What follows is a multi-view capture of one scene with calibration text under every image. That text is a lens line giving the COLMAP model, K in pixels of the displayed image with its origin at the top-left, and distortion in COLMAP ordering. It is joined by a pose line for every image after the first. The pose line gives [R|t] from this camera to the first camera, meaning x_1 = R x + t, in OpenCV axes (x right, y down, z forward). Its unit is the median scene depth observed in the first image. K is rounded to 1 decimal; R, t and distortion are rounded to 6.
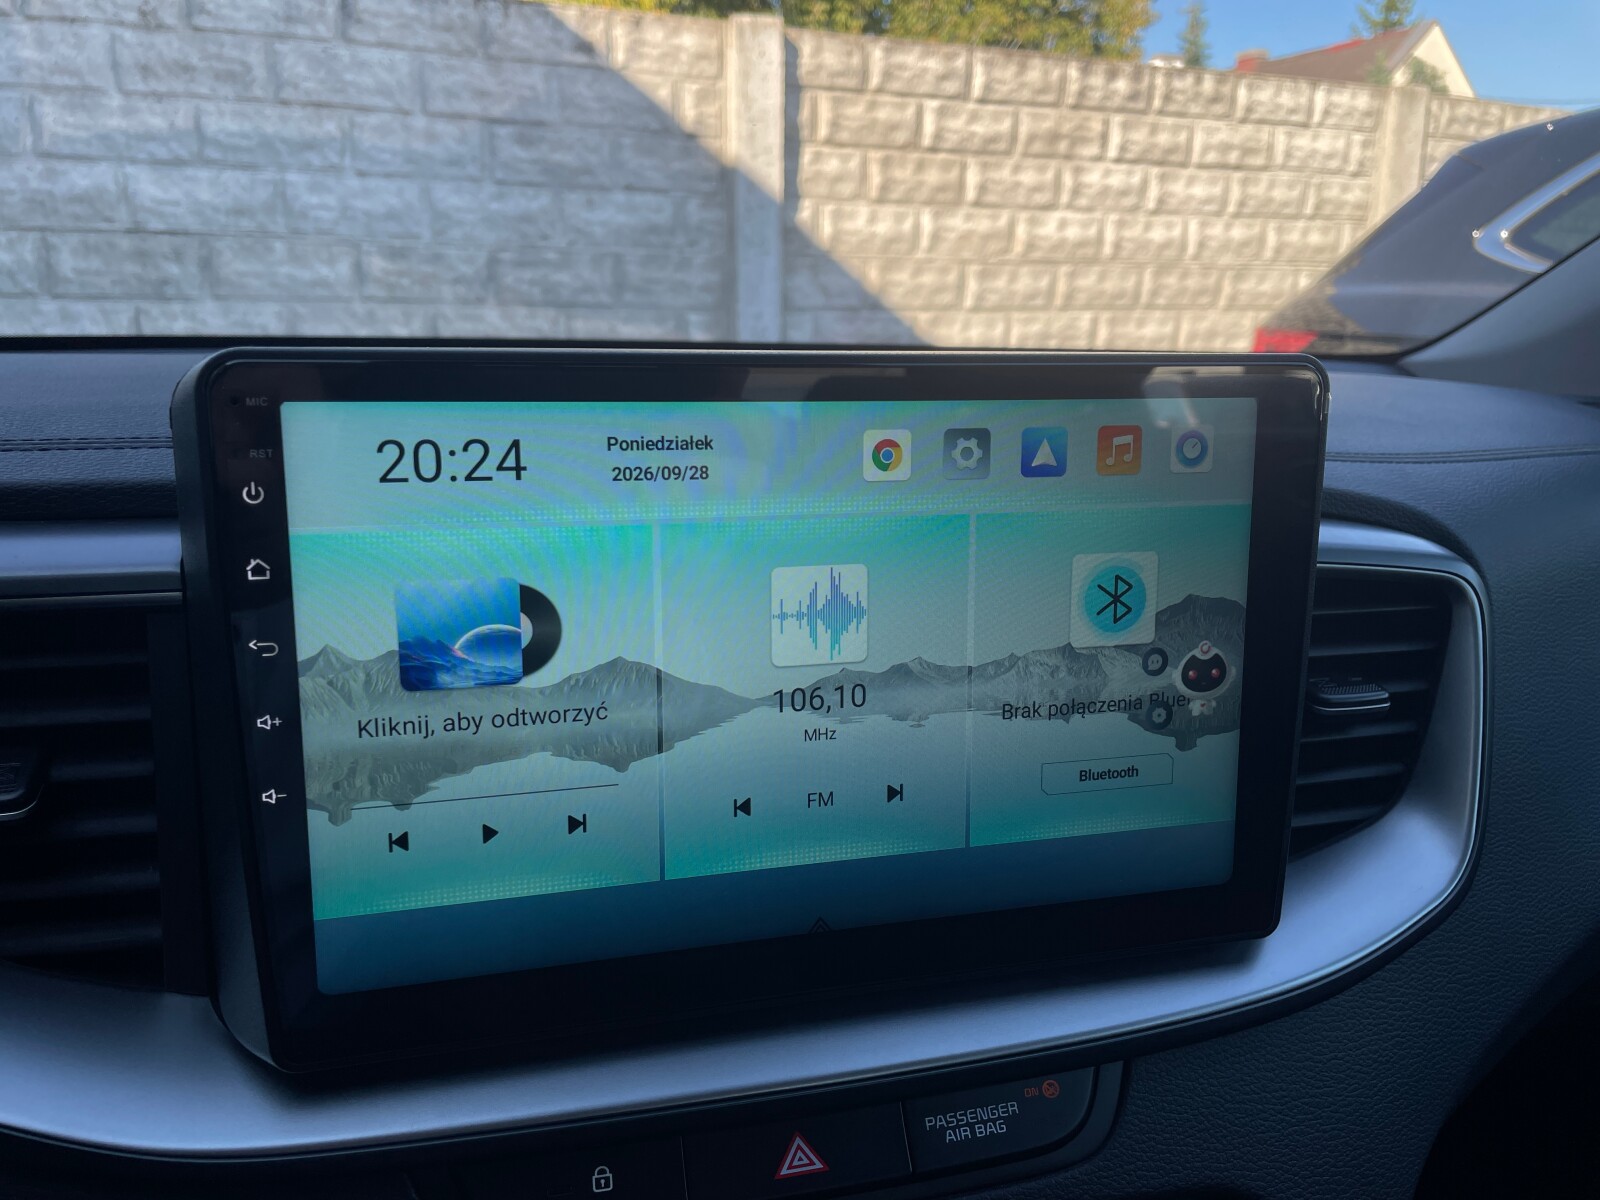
lens RADIAL K [[1211.8, 0, 800.7], [0, 1211.8, 585.7], [0, 0, 1]] dist [0.081691, -0.122197]
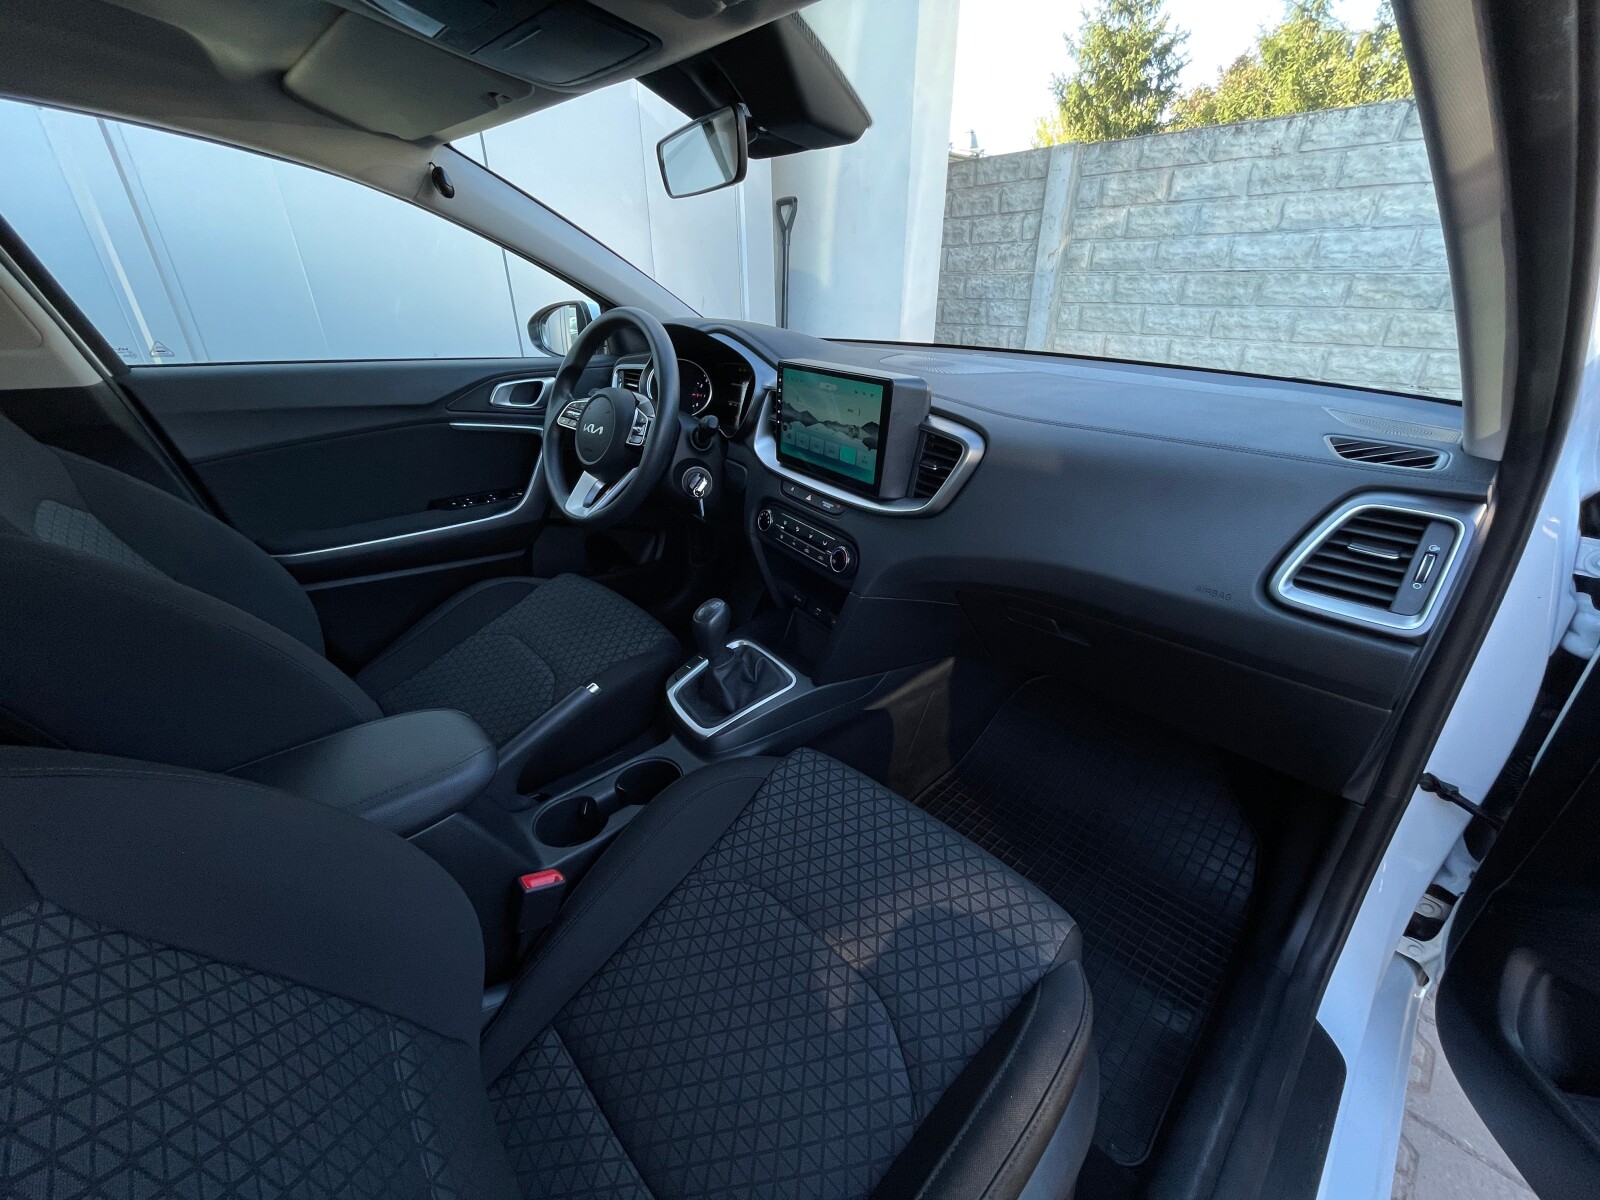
lens RADIAL K [[642.2, 0, 800.0], [0, 642.2, 600.0], [0, 0, 1]] dist [-0.002849, -0.000791]
pose [[0.324882, 0.405594, -0.854368, 0.353732], [-0.199690, 0.912424, 0.357221, -0.027358], [0.924432, 0.054554, 0.377423, -0.032543]]
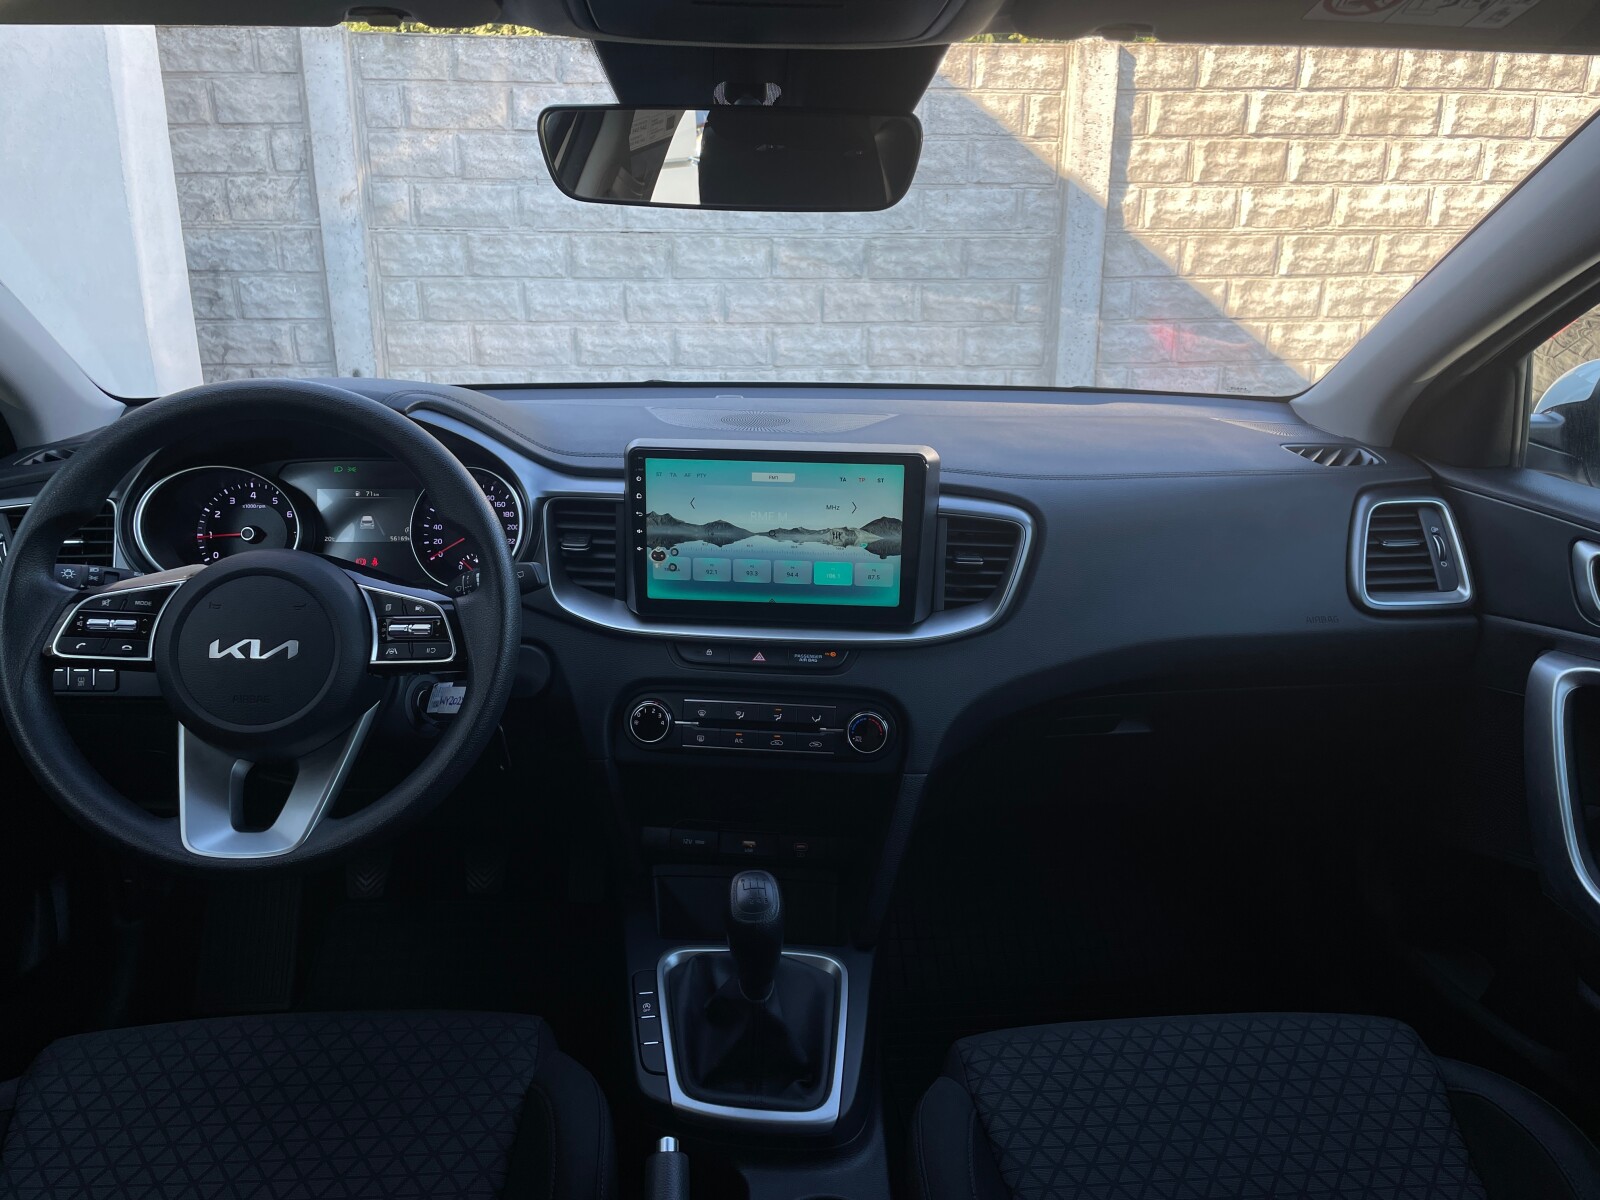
lens RADIAL K [[1202.3, 0, 791.0], [0, 1202.3, 595.3], [0, 0, 1]] dist [0.097121, -0.139716]
pose [[0.936814, 0.096052, -0.336384, 0.154219], [-0.069246, 0.993456, 0.090827, -0.008749], [0.342907, -0.061795, 0.937335, -0.285877]]
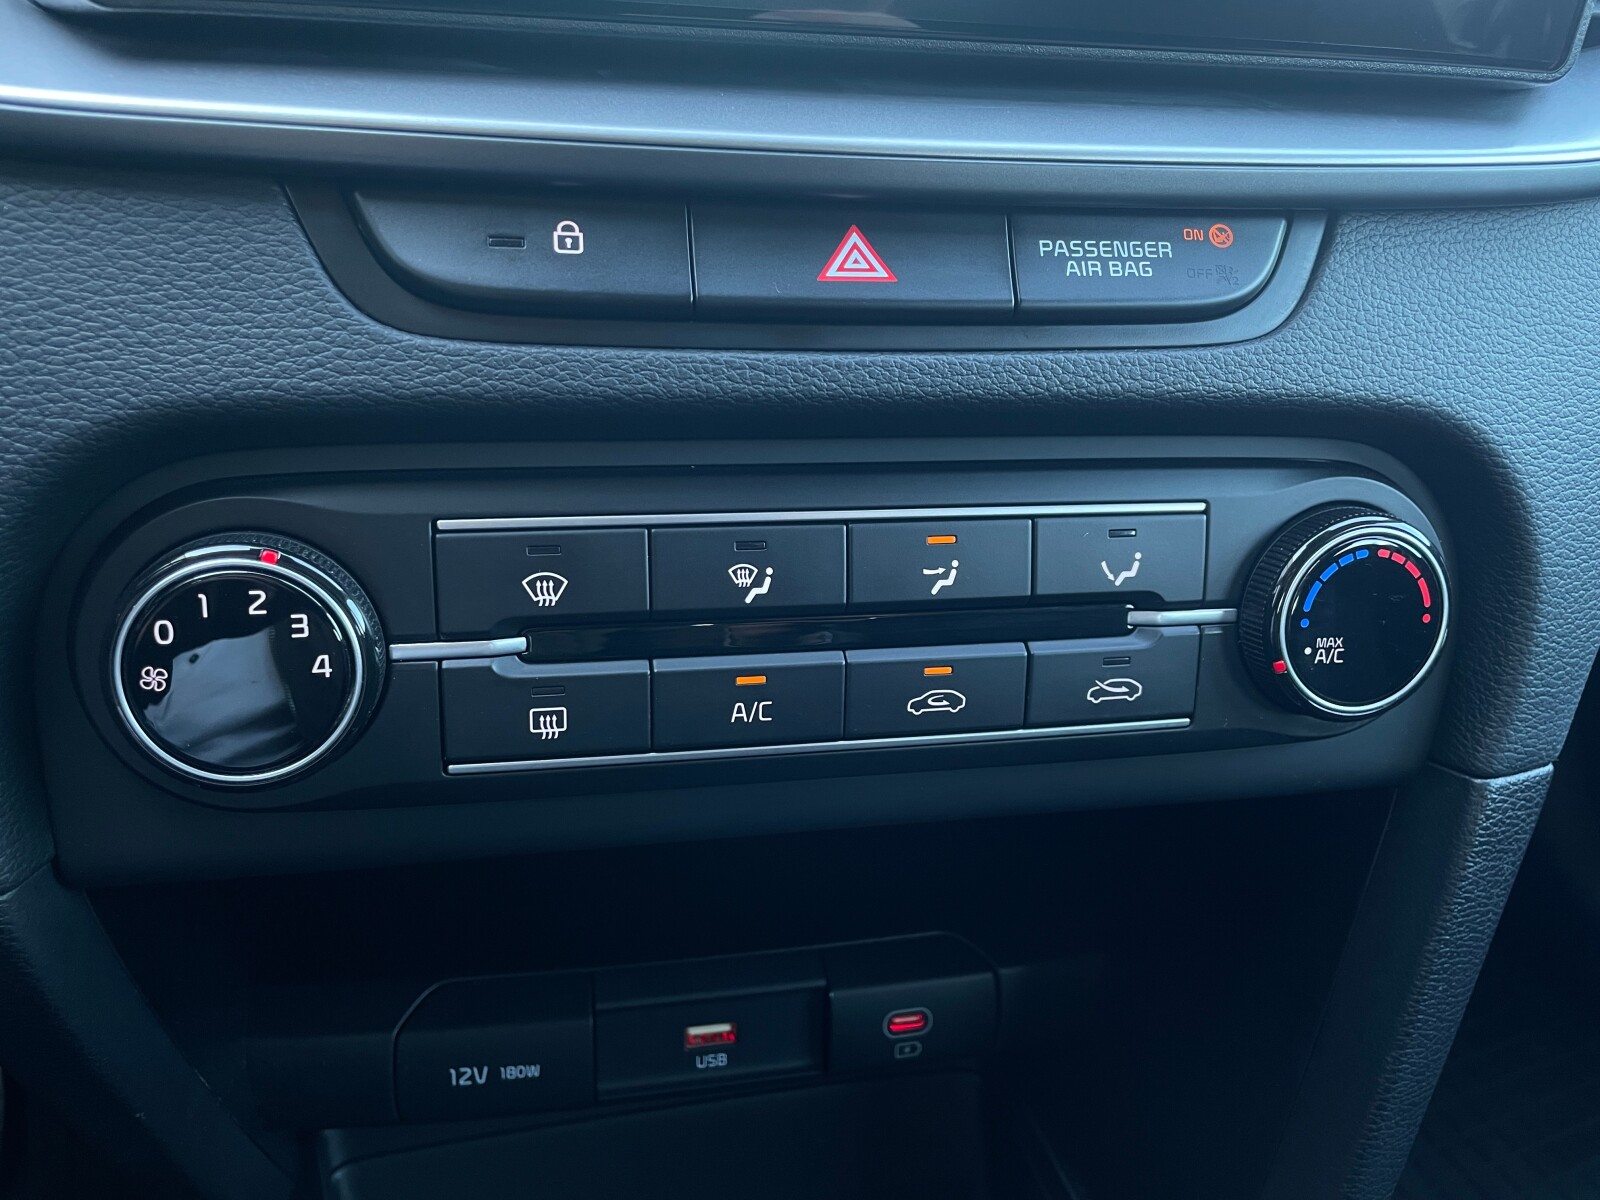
lens RADIAL K [[1240.8, 0, 800.0], [0, 1240.8, 600.0], [0, 0, 1]] dist [0.053831, -0.094138]
pose [[0.996948, 0.071614, -0.031069, 0.000395], [-0.060912, 0.962559, 0.264140, 0.053561], [0.048822, -0.261441, 0.963984, 0.031028]]
